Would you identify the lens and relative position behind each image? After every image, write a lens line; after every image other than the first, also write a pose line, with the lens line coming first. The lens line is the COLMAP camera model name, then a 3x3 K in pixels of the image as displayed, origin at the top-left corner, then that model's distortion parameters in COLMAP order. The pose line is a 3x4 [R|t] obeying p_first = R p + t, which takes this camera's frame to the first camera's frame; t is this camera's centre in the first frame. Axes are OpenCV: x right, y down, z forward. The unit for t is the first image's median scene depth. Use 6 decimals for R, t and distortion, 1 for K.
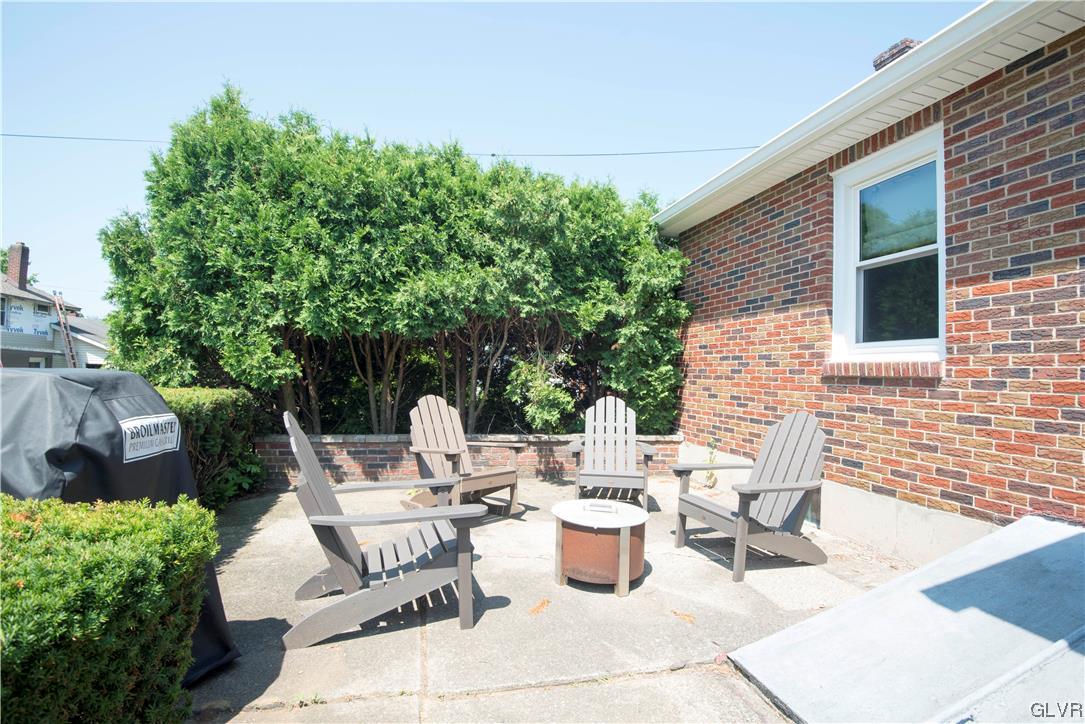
lens RADIAL K [[491.0, 0, 547.3], [0, 491.0, 360.3], [0, 0, 1]] dist [-0.013027, -0.018359]
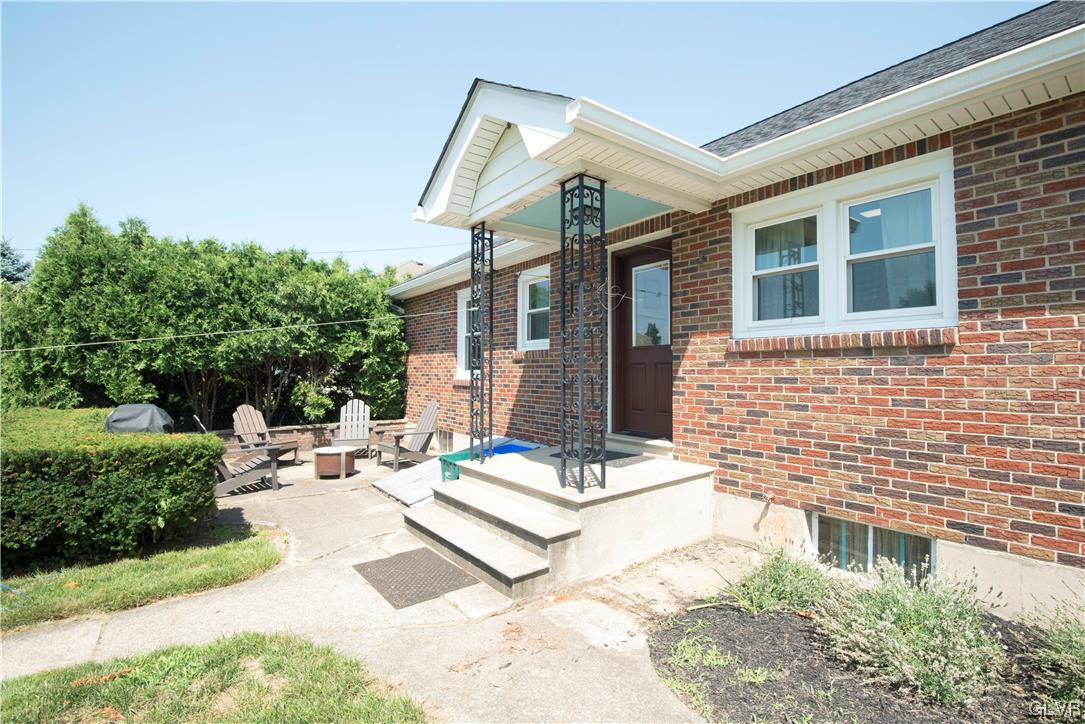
lens RADIAL K [[491.0, 0, 547.3], [0, 491.0, 360.3], [0, 0, 1]] dist [-0.013027, -0.018359]
pose [[0.924859, -0.026503, 0.379385, 0.102834], [0.022525, 0.999635, 0.014920, -0.082535], [-0.379642, -0.005253, 0.925119, -0.949305]]
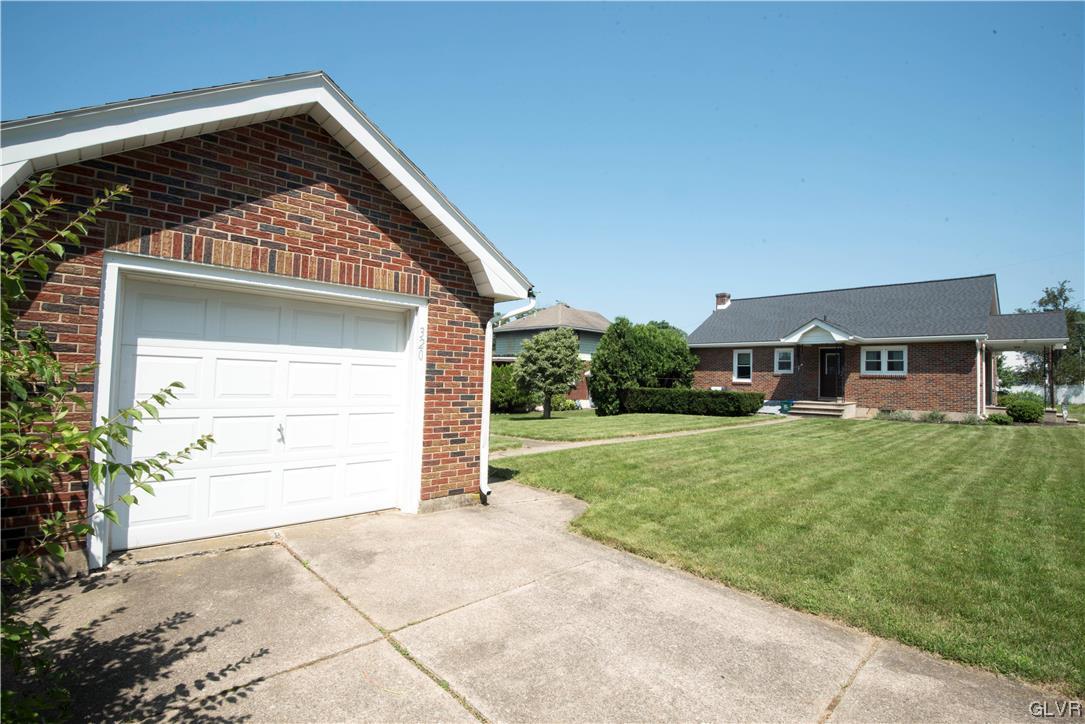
lens RADIAL K [[491.0, 0, 547.3], [0, 491.0, 360.3], [0, 0, 1]] dist [-0.013027, -0.018359]
pose [[0.869397, 0.008193, 0.494047, -3.515273], [-0.011479, 0.999928, 0.003618, -0.201355], [-0.493981, -0.008816, 0.869428, -2.491219]]
